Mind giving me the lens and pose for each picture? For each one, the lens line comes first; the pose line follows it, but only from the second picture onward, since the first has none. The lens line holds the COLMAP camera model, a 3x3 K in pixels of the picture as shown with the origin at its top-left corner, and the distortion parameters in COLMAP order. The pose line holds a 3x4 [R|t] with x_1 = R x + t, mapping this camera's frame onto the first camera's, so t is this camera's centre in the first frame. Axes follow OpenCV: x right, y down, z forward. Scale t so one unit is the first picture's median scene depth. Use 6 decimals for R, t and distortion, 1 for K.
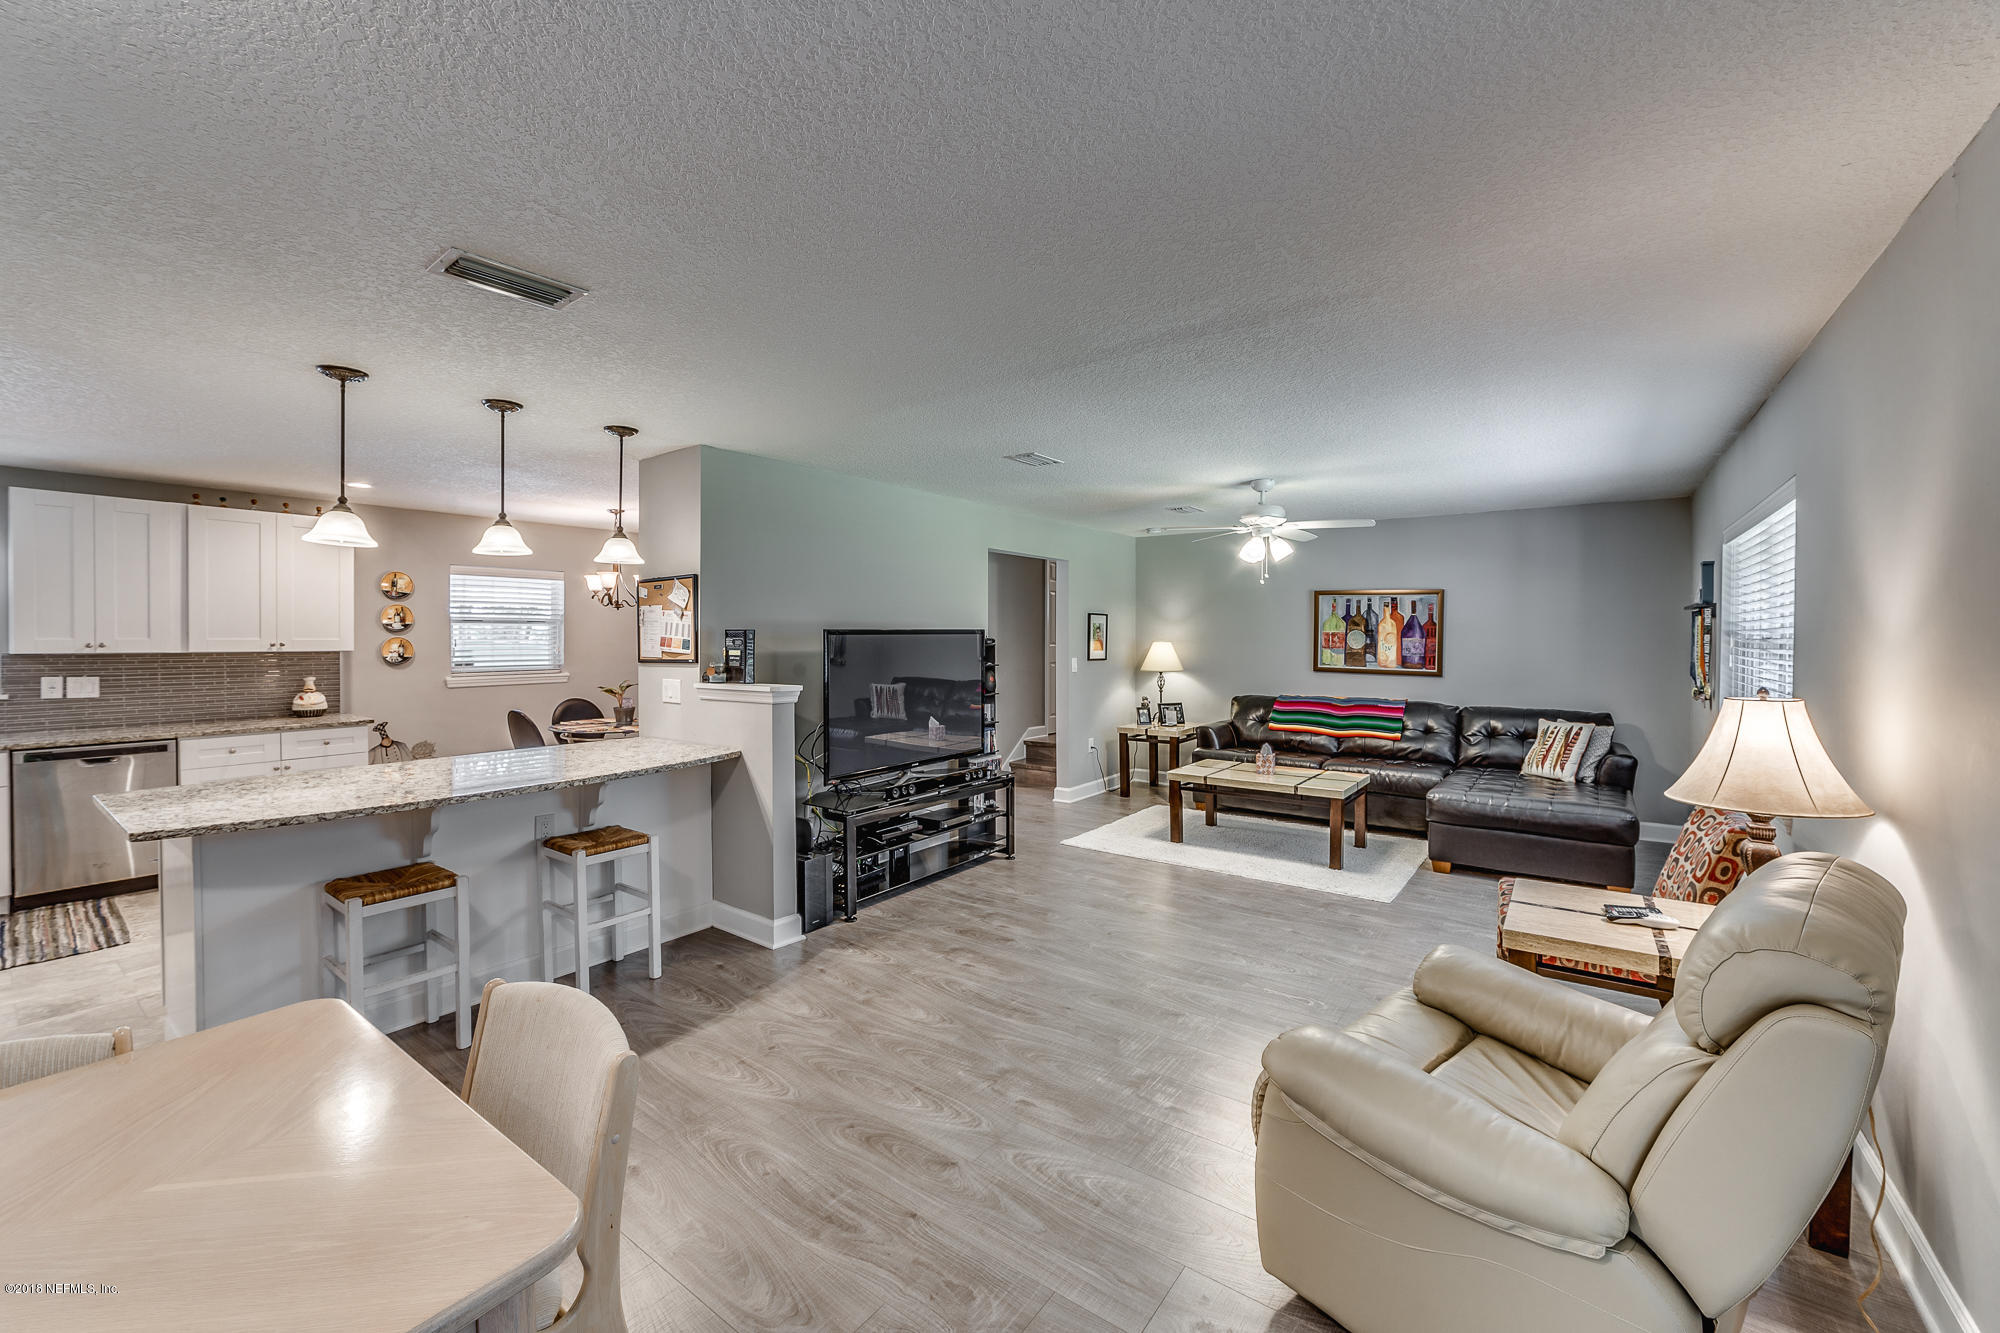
lens RADIAL K [[797.9, 0, 990.9], [0, 797.9, 651.8], [0, 0, 1]] dist [-0.014615, 0.002800]
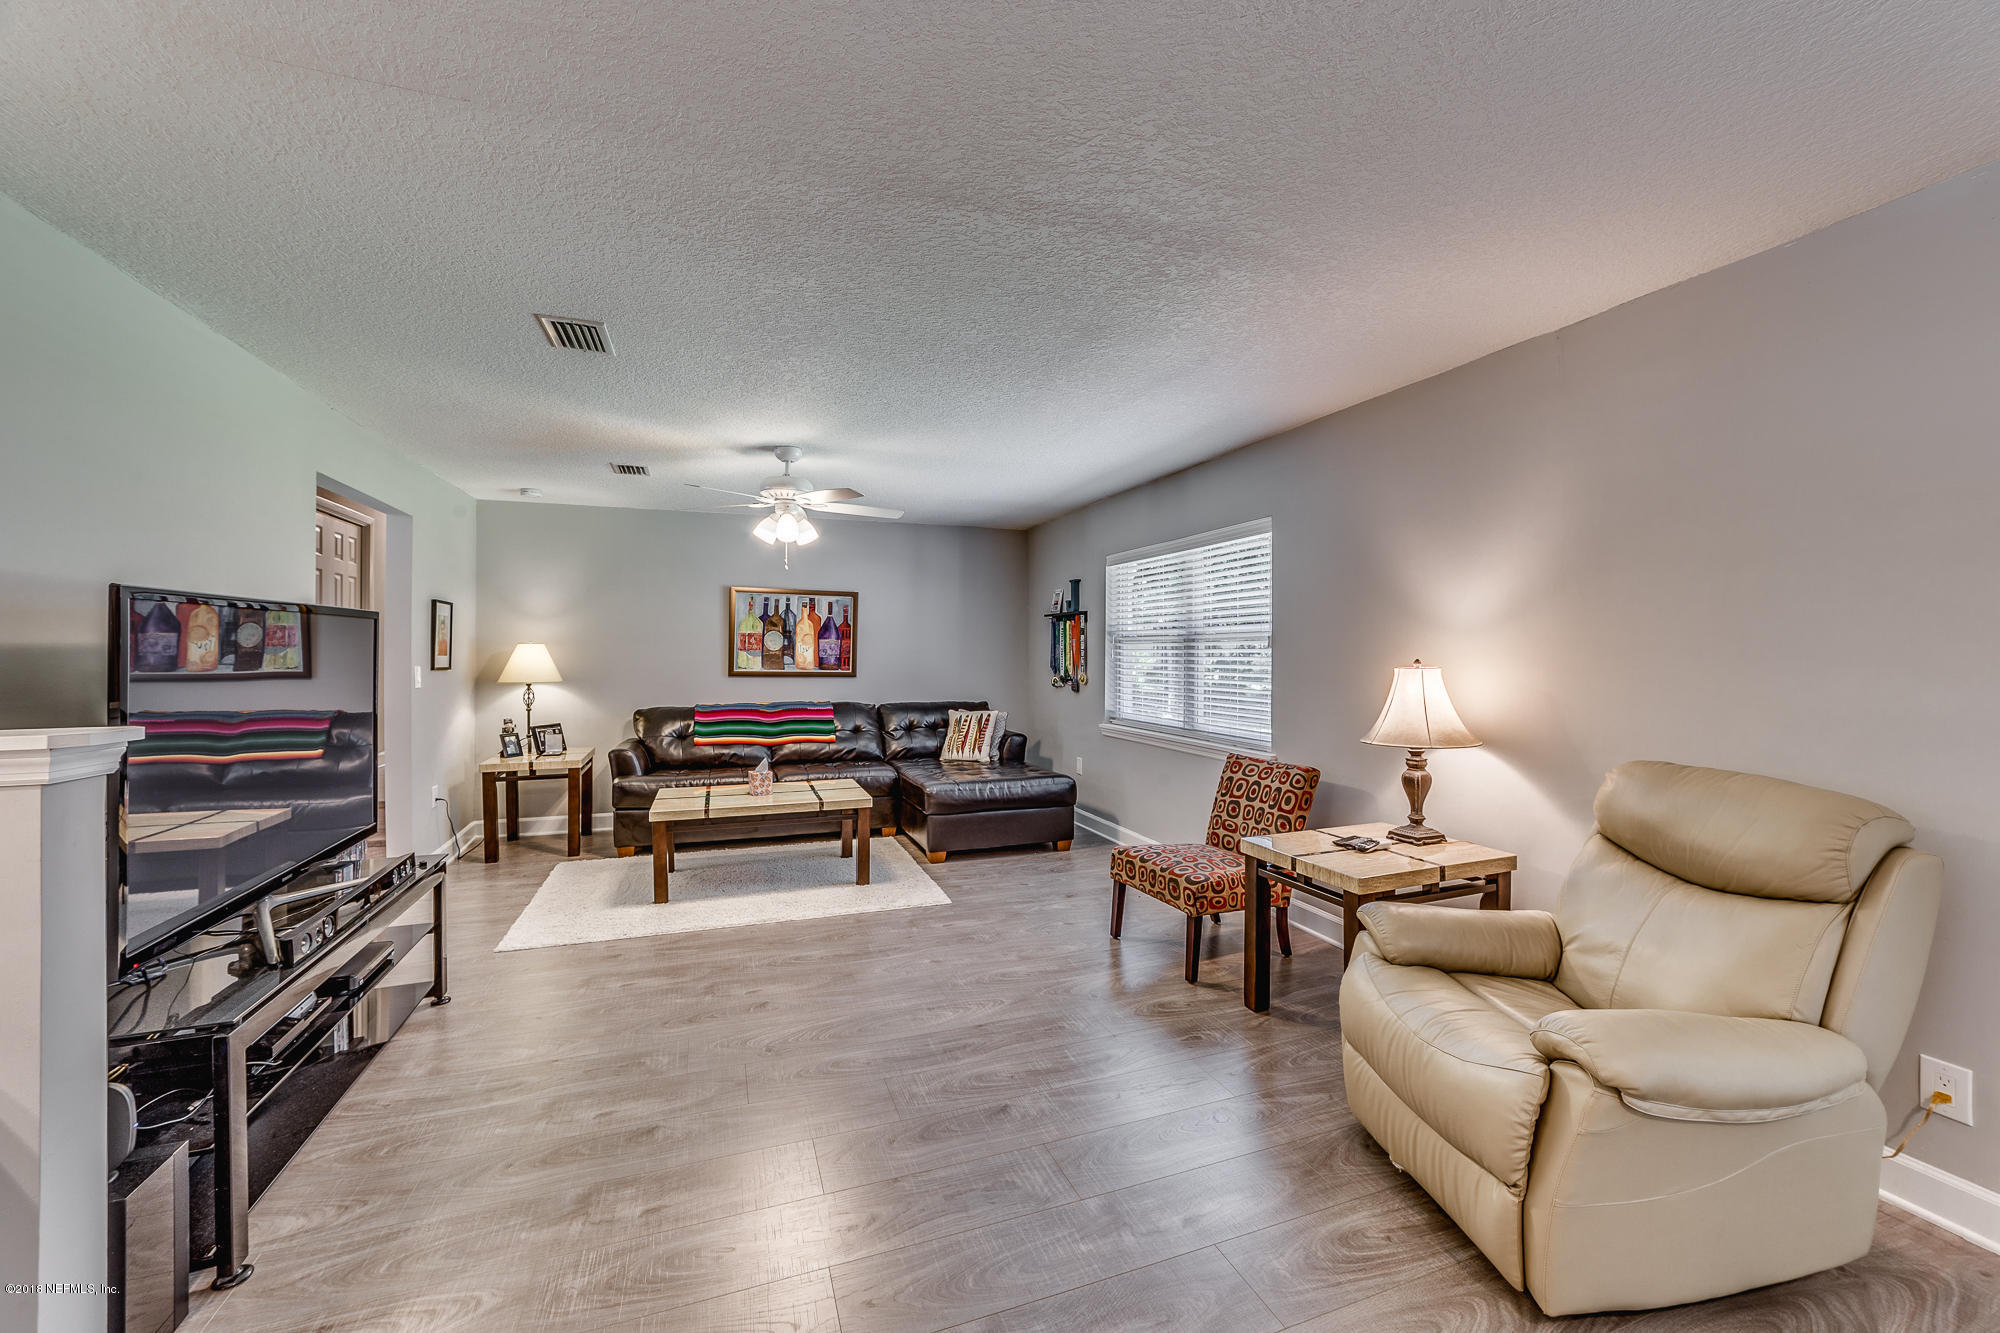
lens RADIAL K [[797.9, 0, 992.7], [0, 797.9, 648.2], [0, 0, 1]] dist [-0.014615, 0.002800]
pose [[0.549147, 0.002578, 0.835722, -0.227000], [0.016052, 0.999778, -0.013631, 0.012622], [-0.835572, 0.020900, 0.548984, 0.319539]]
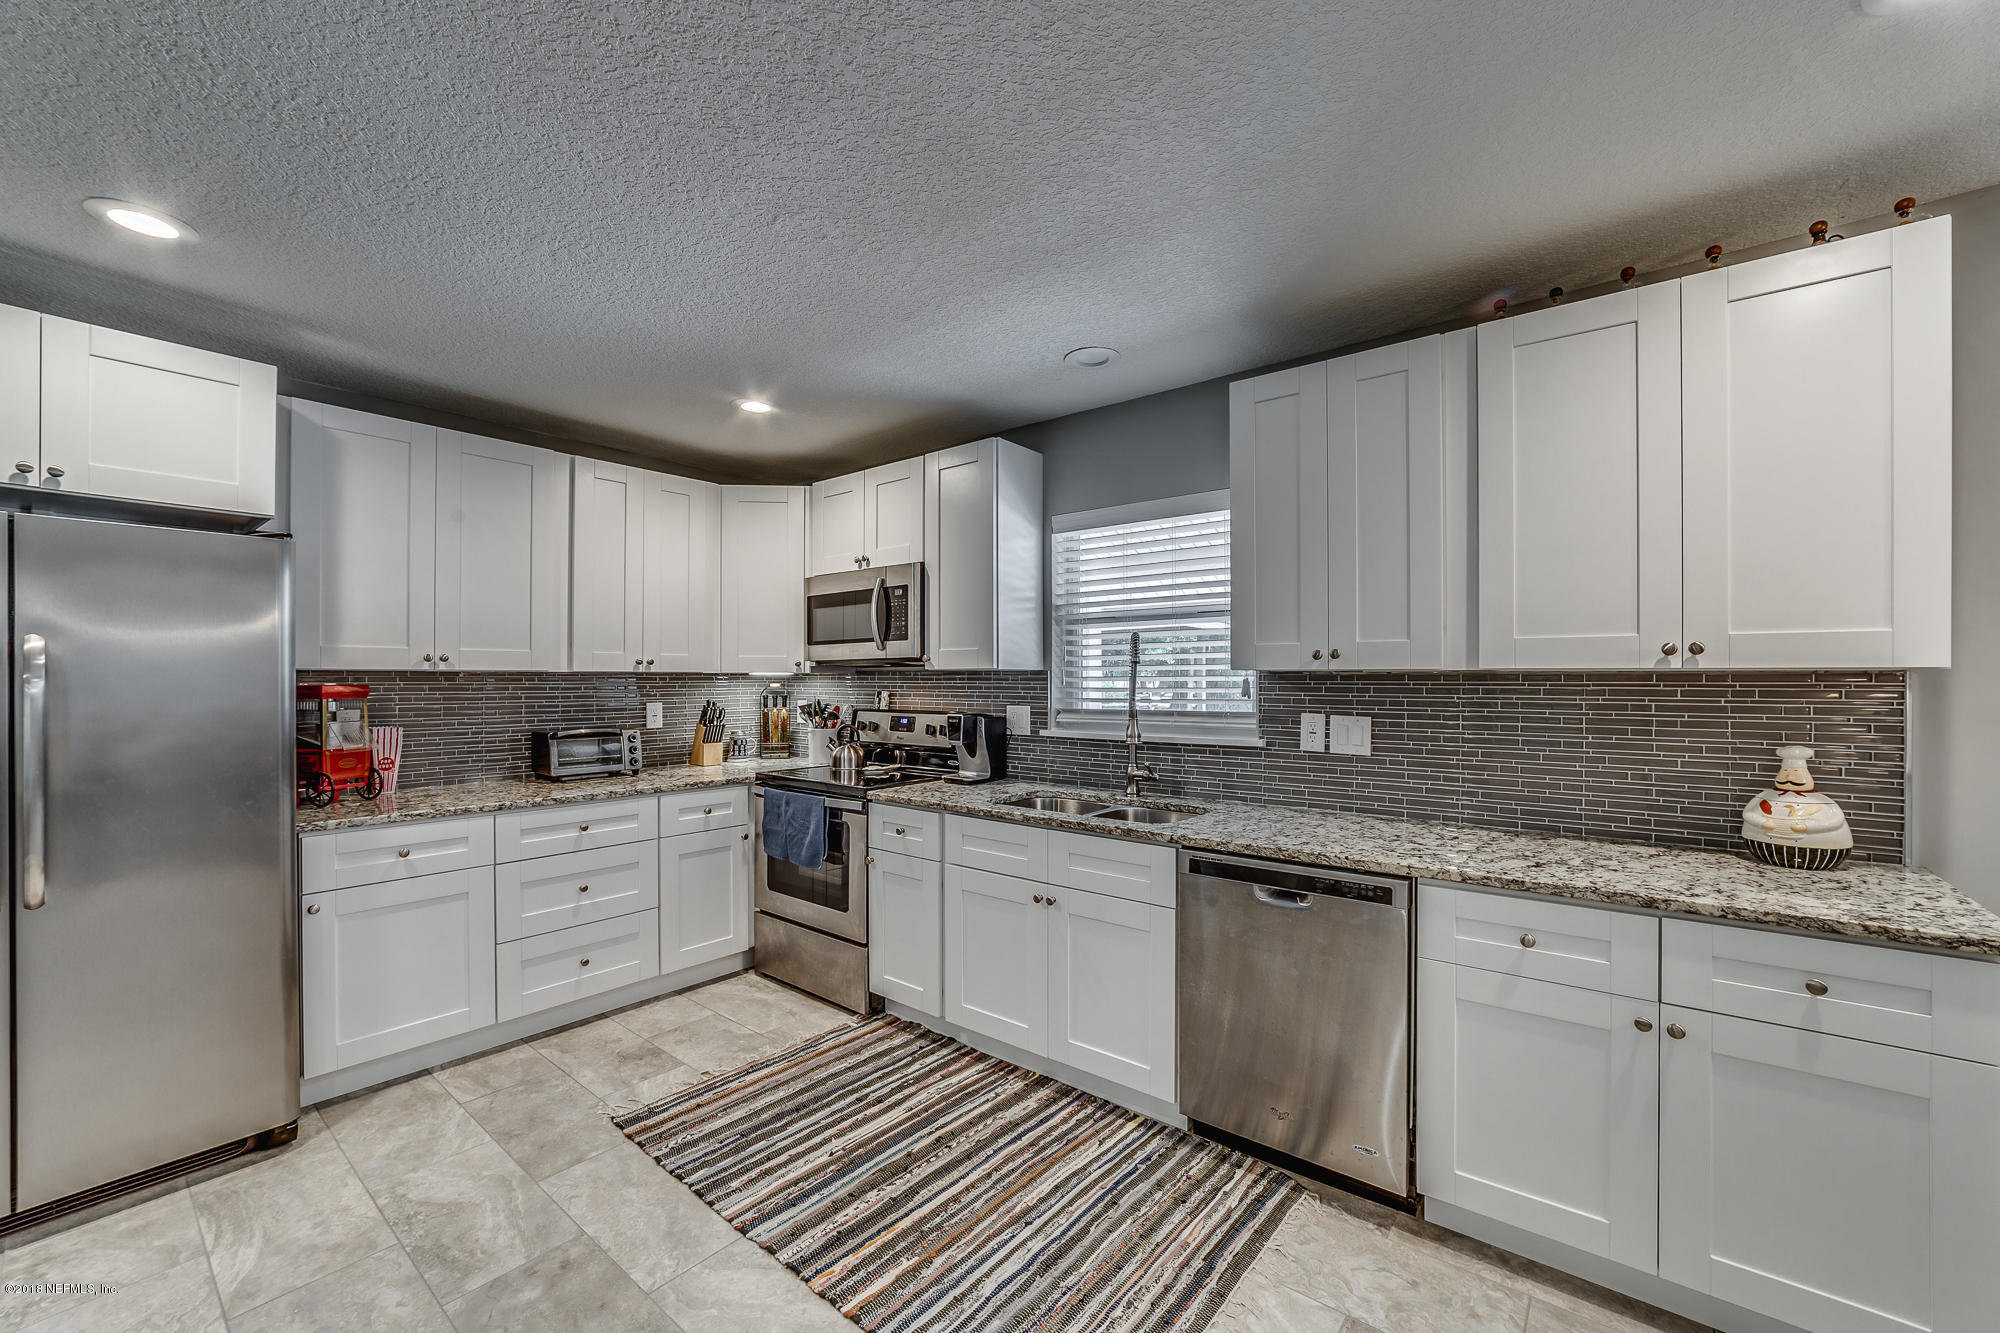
lens RADIAL K [[797.9, 0, 1018.8], [0, 797.9, 676.6], [0, 0, 1]] dist [-0.014615, 0.002800]
pose [[-0.025512, 0.000904, -0.999674, -0.522740], [-0.015034, 0.999886, 0.001288, 0.006589], [0.999561, 0.015062, -0.025496, 0.683771]]
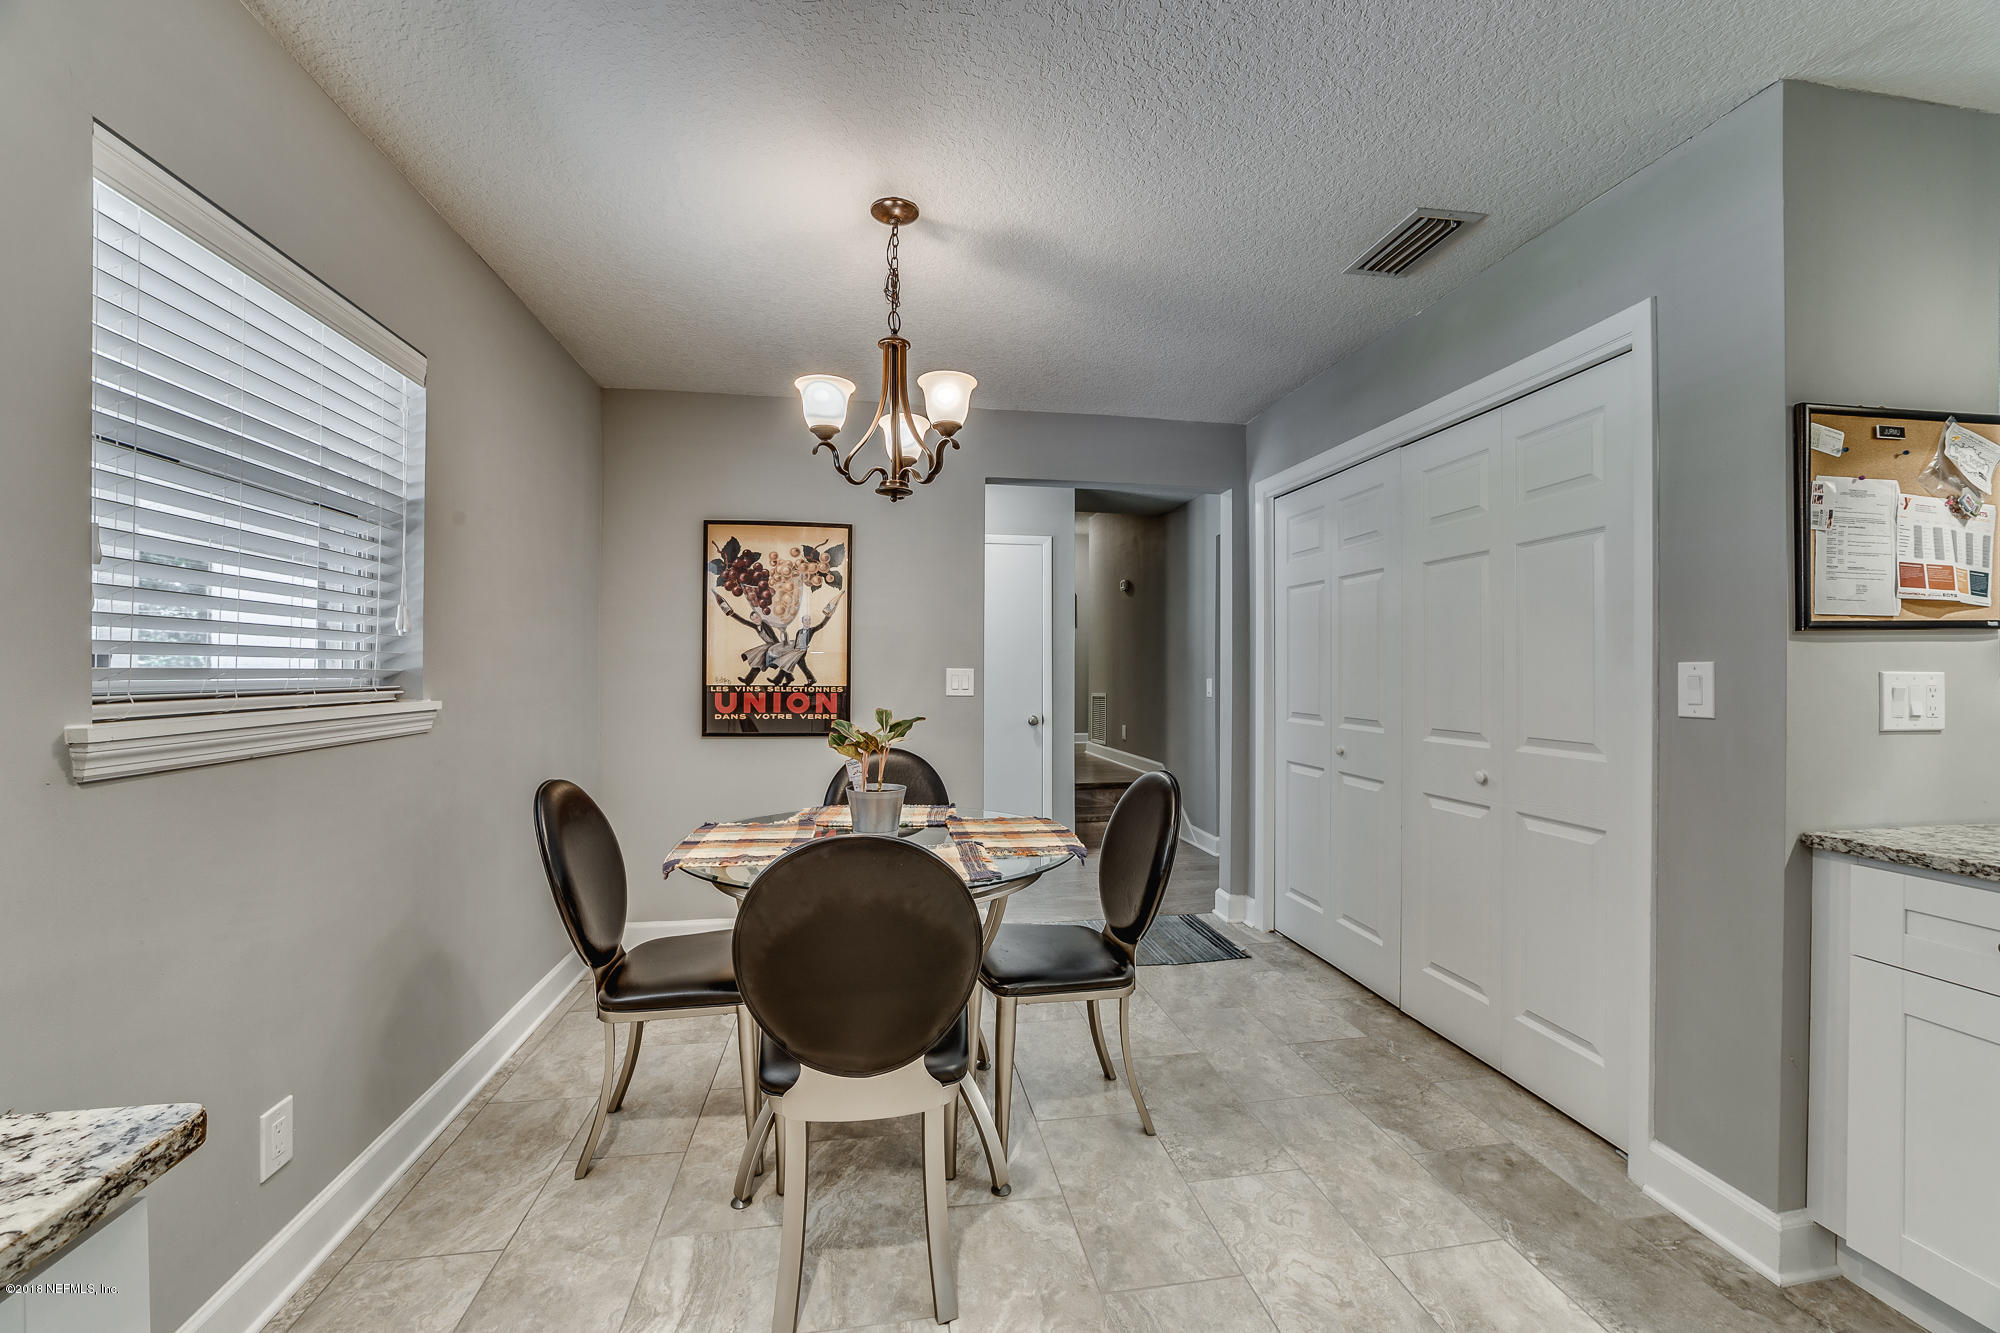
lens RADIAL K [[797.9, 0, 994.2], [0, 797.9, 673.3], [0, 0, 1]] dist [-0.014615, 0.002800]
pose [[0.677516, 0.000102, 0.735508, -0.786502], [0.008228, 0.999936, -0.007718, 0.027341], [-0.735462, 0.011281, 0.677472, 0.844211]]
